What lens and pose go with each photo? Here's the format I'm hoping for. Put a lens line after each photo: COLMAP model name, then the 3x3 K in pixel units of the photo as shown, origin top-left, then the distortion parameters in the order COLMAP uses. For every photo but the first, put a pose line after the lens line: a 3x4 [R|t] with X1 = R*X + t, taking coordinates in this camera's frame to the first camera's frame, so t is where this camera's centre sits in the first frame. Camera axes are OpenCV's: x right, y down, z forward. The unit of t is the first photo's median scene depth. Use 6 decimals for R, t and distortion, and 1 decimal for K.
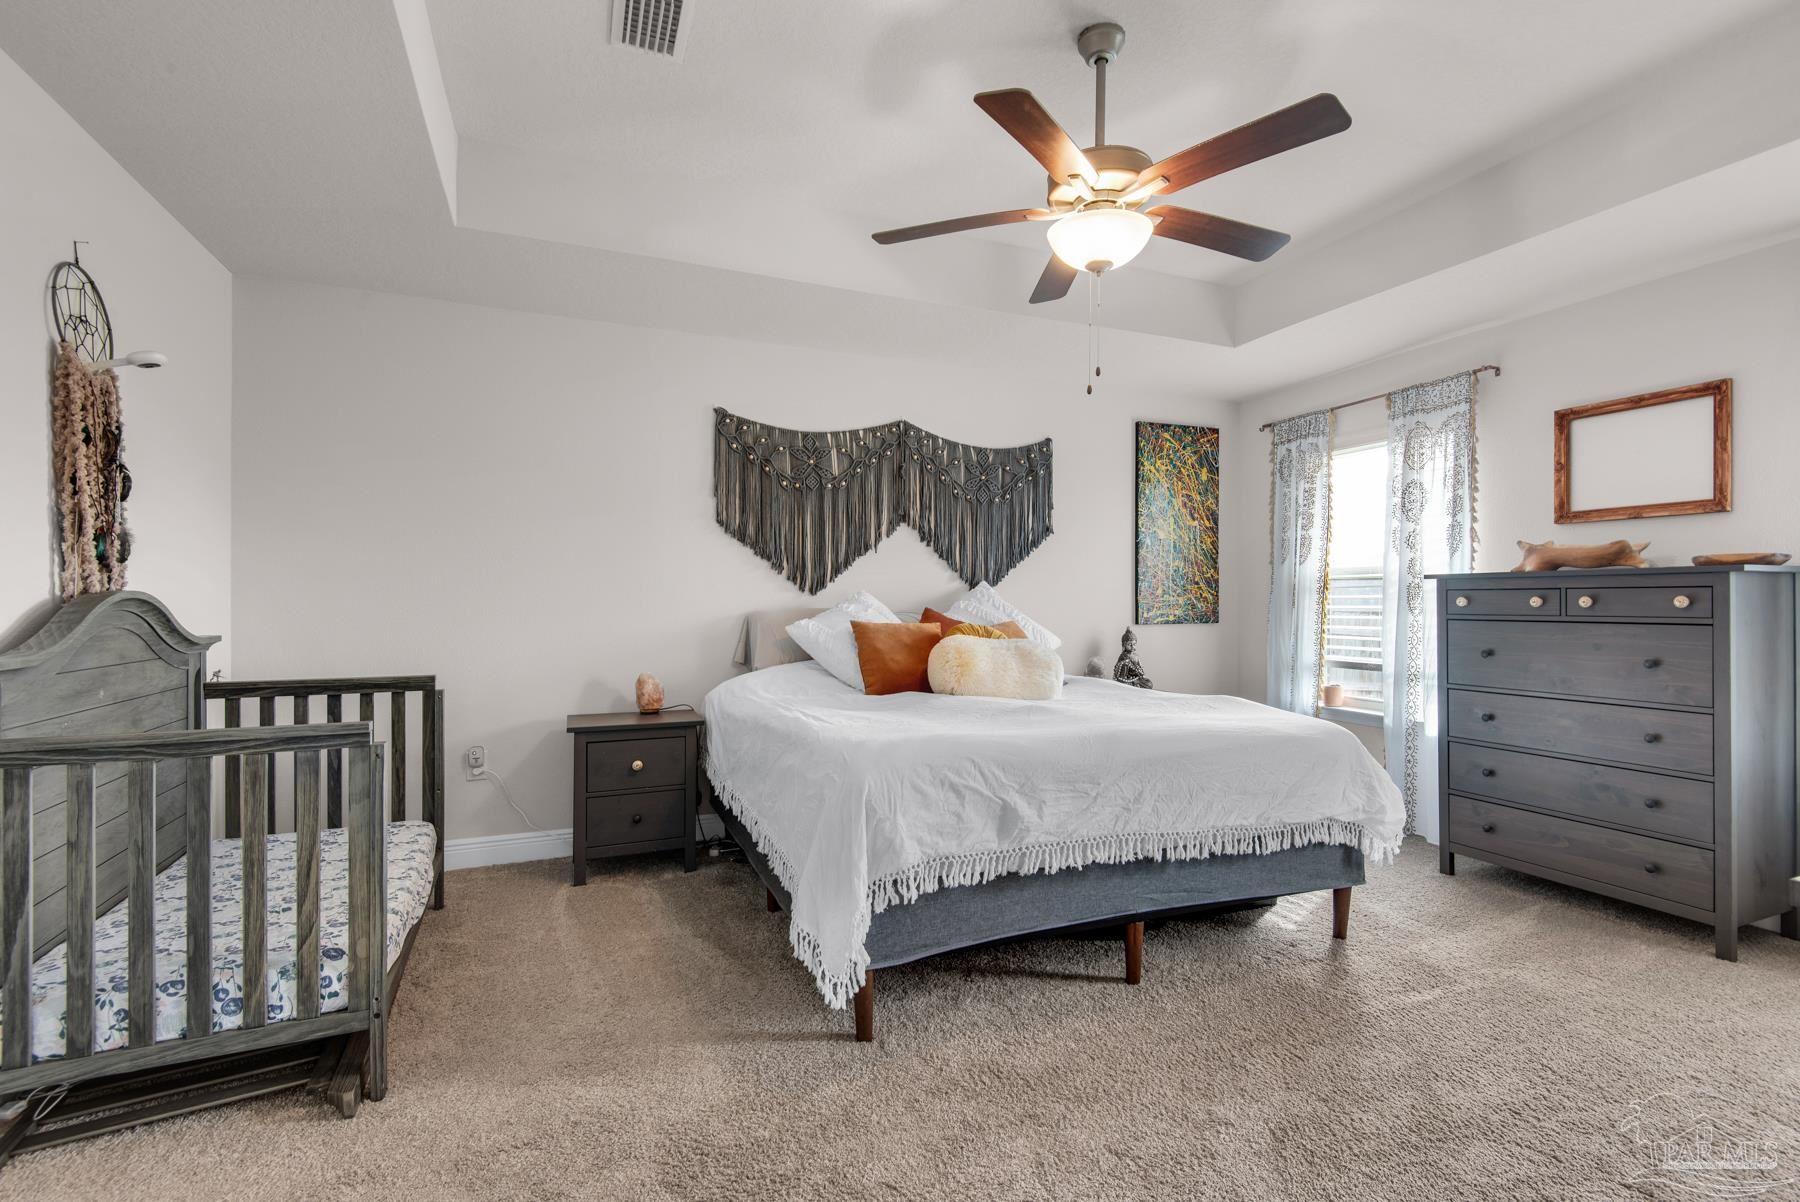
lens RADIAL K [[822.9, 0, 917.9], [0, 822.9, 600.7], [0, 0, 1]] dist [0.021411, -0.016262]
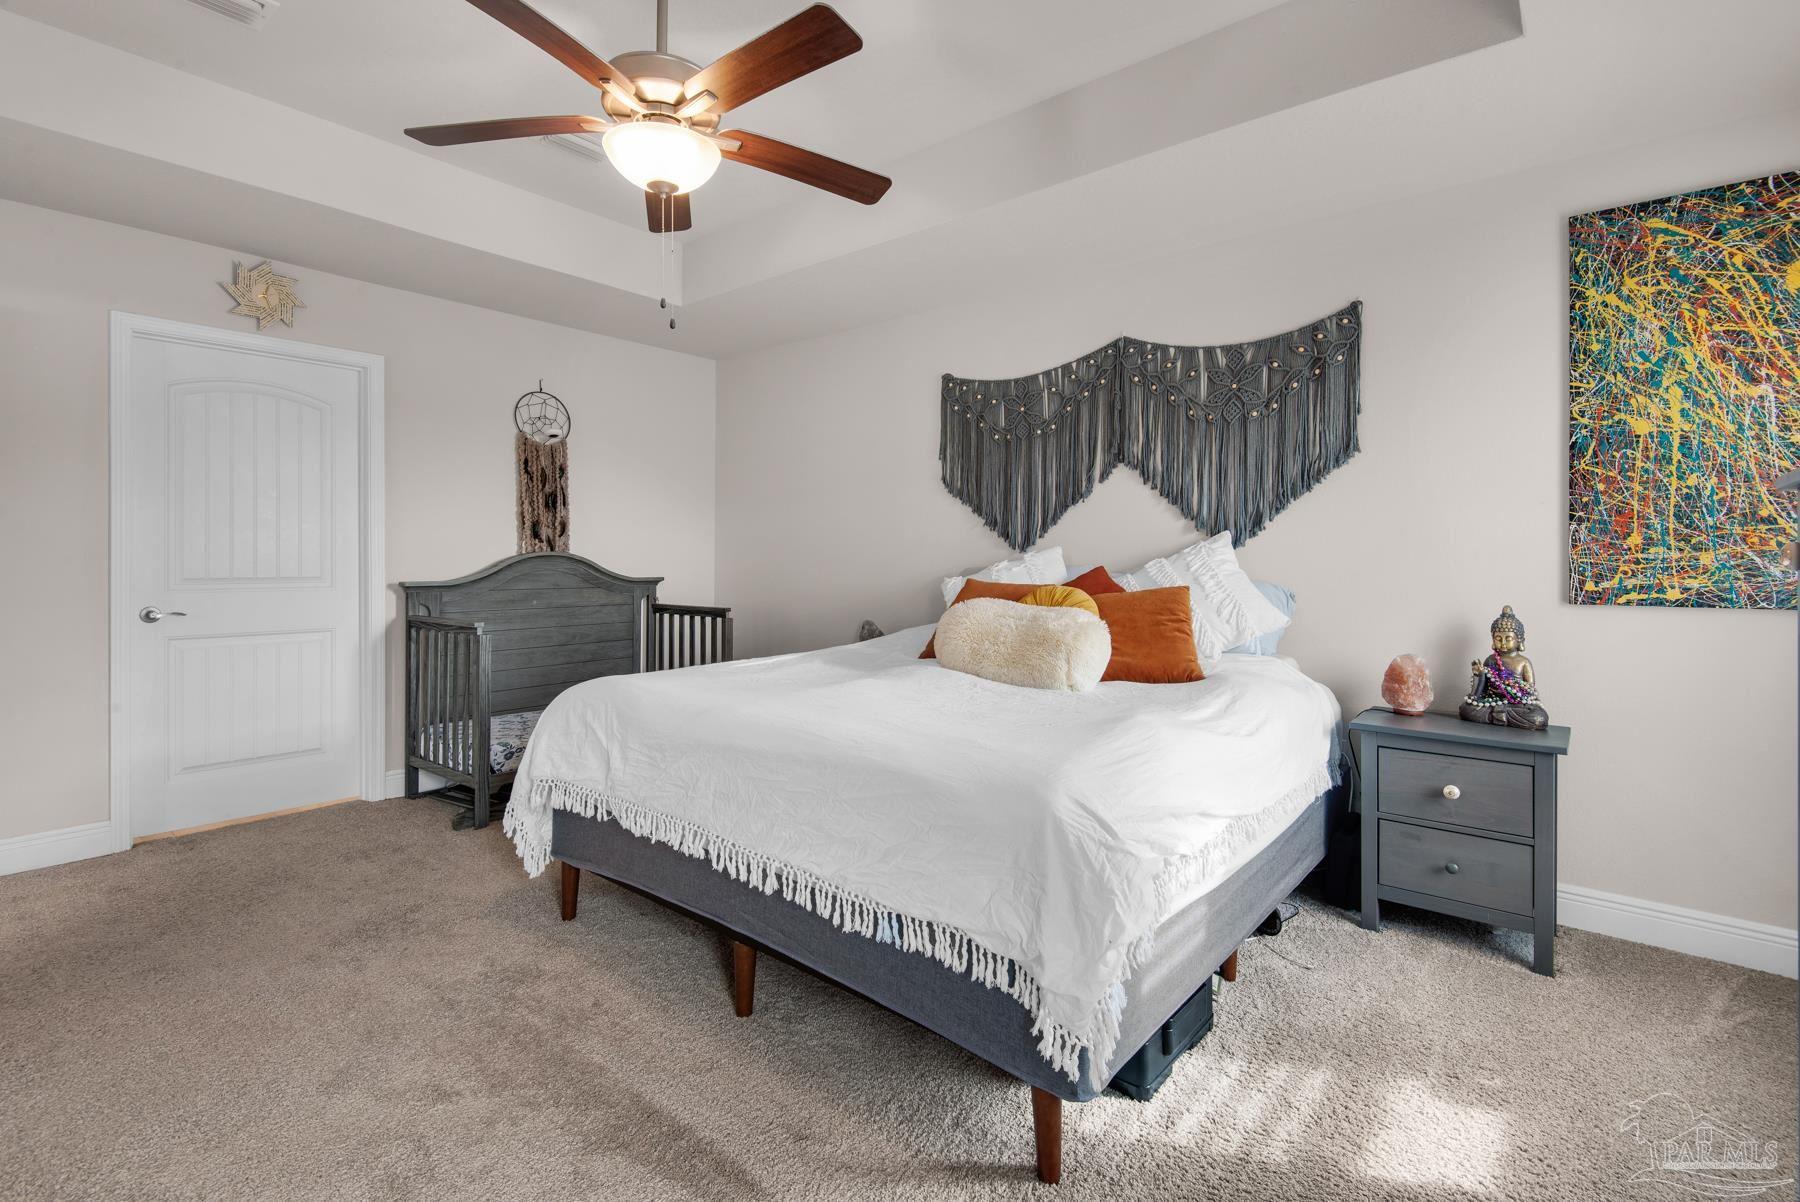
lens RADIAL K [[822.9, 0, 915.0], [0, 822.9, 568.5], [0, 0, 1]] dist [0.021411, -0.016262]
pose [[0.467578, 0.010855, -0.883885, 0.618096], [-0.003351, 0.999939, 0.010508, 0.002549], [0.883945, -0.001952, 0.467586, 0.439742]]
